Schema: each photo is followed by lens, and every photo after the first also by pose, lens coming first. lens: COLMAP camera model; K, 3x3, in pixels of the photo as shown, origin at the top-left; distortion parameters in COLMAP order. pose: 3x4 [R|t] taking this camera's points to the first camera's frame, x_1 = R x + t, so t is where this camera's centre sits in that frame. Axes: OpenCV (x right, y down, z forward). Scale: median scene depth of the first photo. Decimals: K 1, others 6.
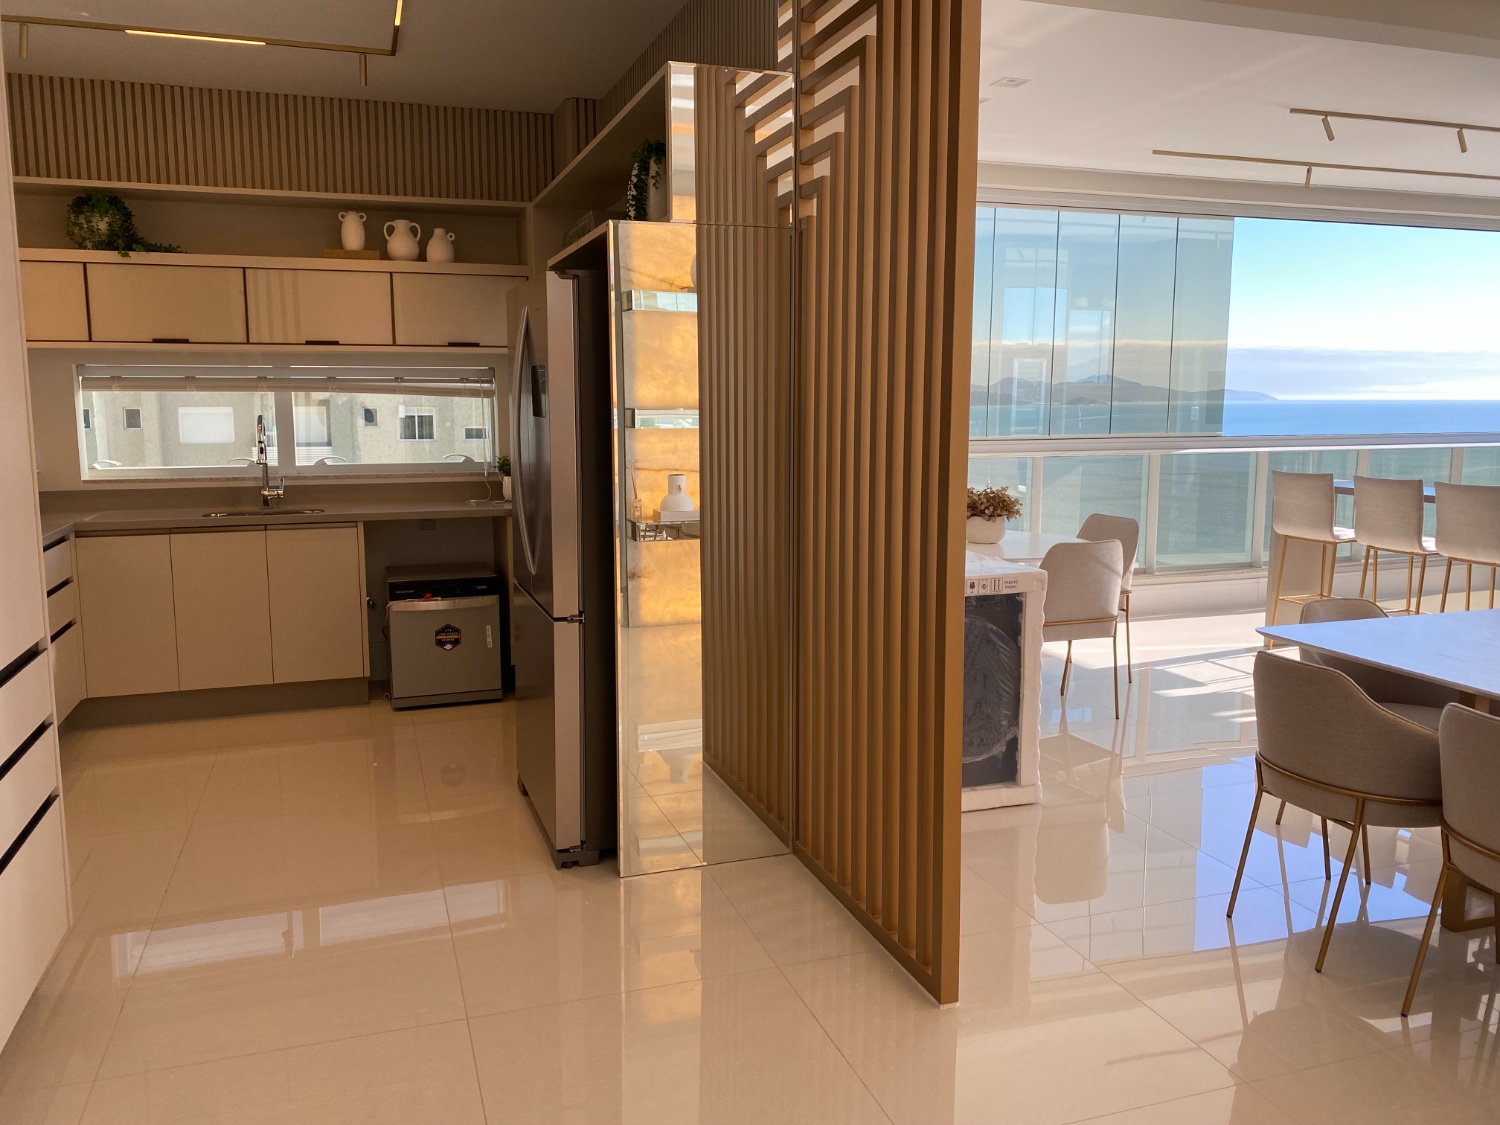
lens RADIAL K [[1131.1, 0, 729.3], [0, 1131.1, 559.6], [0, 0, 1]] dist [0.017334, -0.046308]
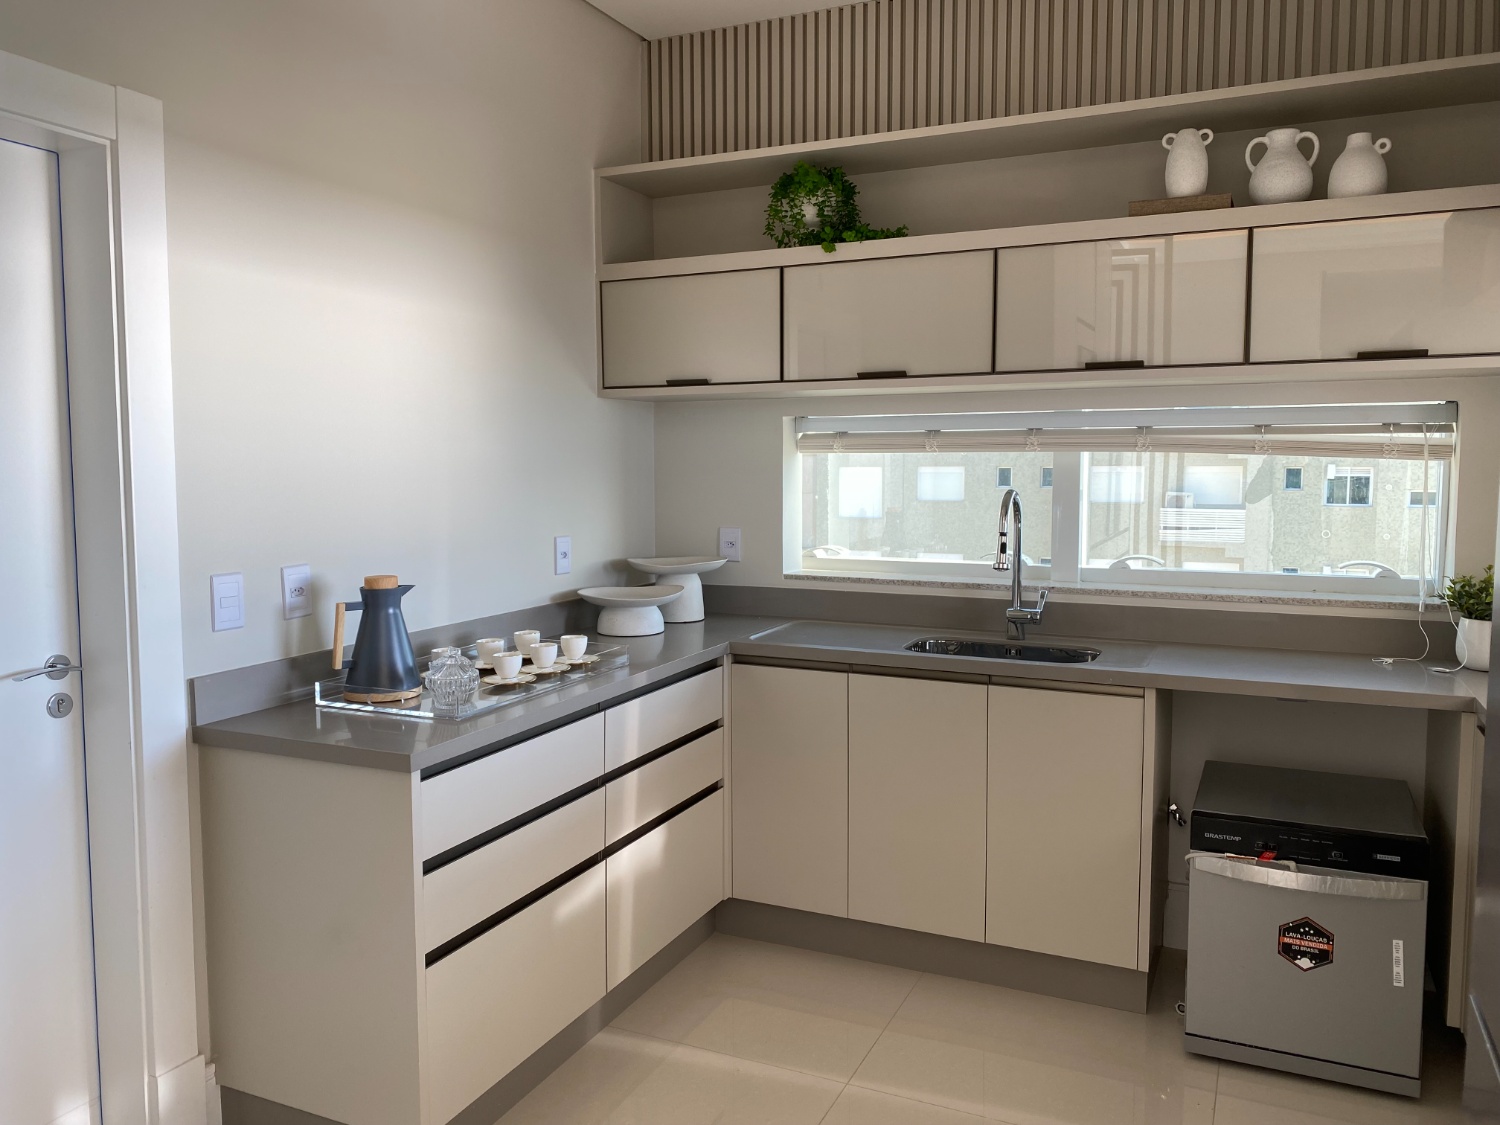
lens RADIAL K [[1131.1, 0, 729.3], [0, 1131.1, 559.6], [0, 0, 1]] dist [0.017334, -0.046308]
pose [[0.723563, 0.058589, -0.687767, -0.100475], [-0.094608, 0.995406, -0.014736, -0.066721], [0.683744, 0.075731, 0.725781, 0.456039]]
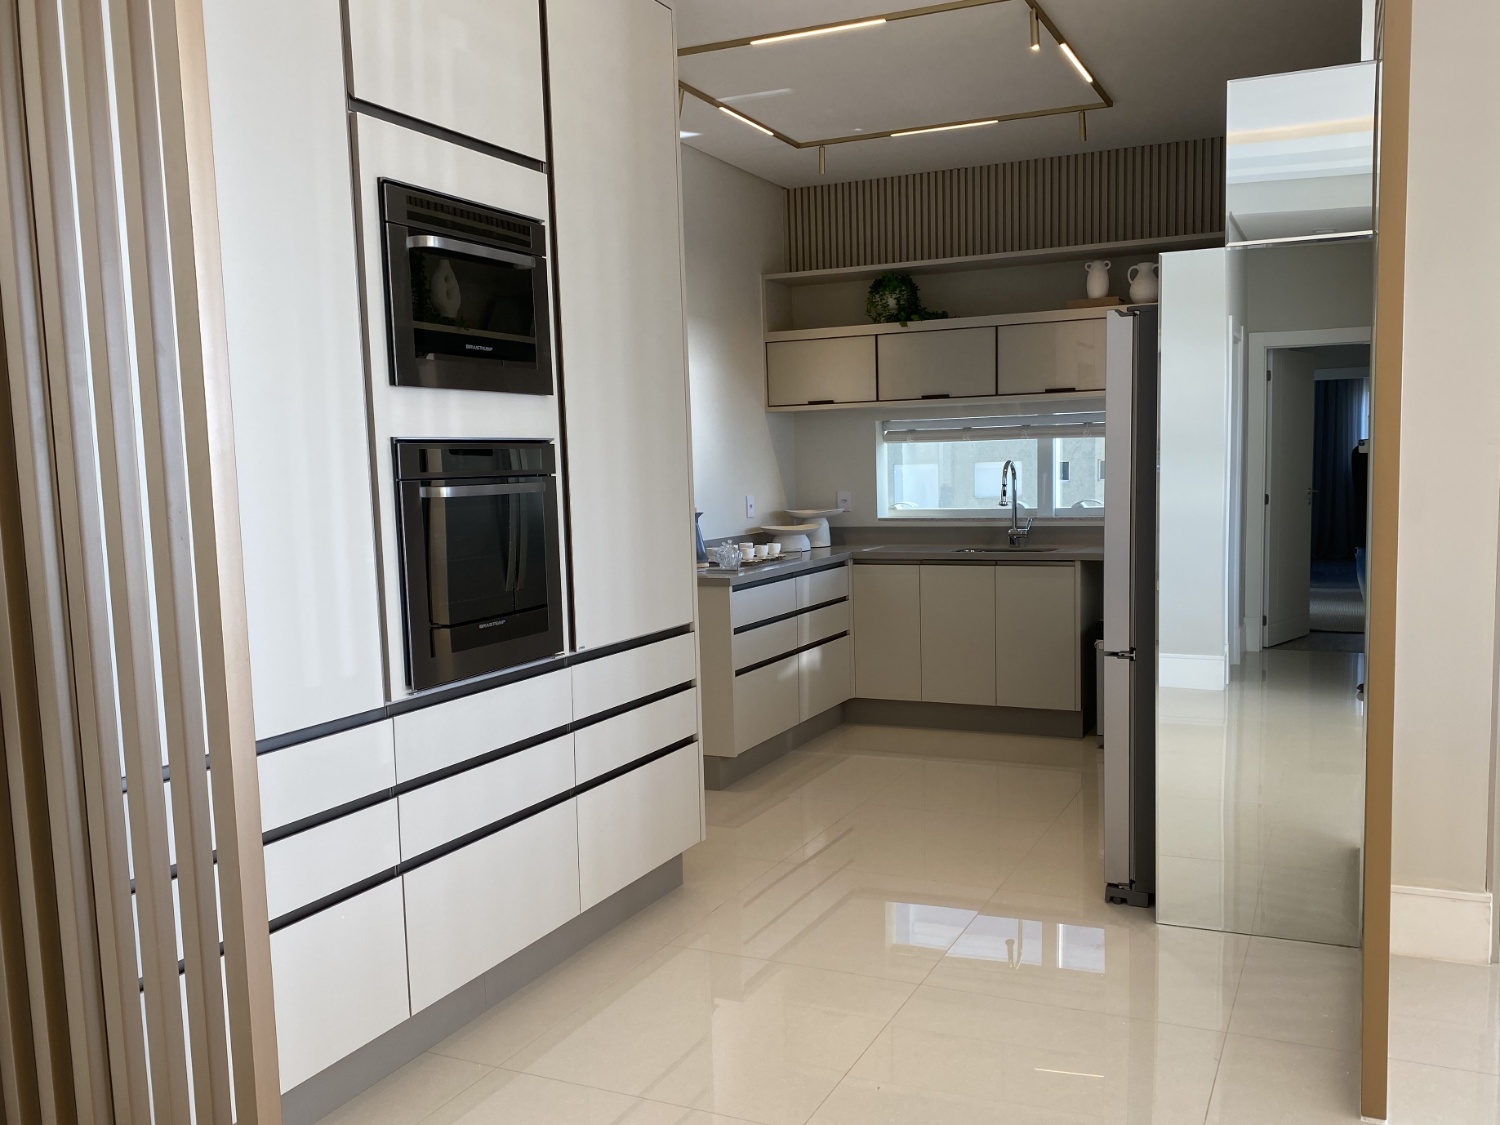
lens RADIAL K [[1197.2, 0, 790.7], [0, 1197.2, 637.7], [0, 0, 1]] dist [0.005986, -0.000781]
pose [[0.731726, 0.080393, -0.676842, 0.228703], [-0.069596, 0.996642, 0.043138, 0.007562], [0.678037, 0.015541, 0.734864, 0.012686]]
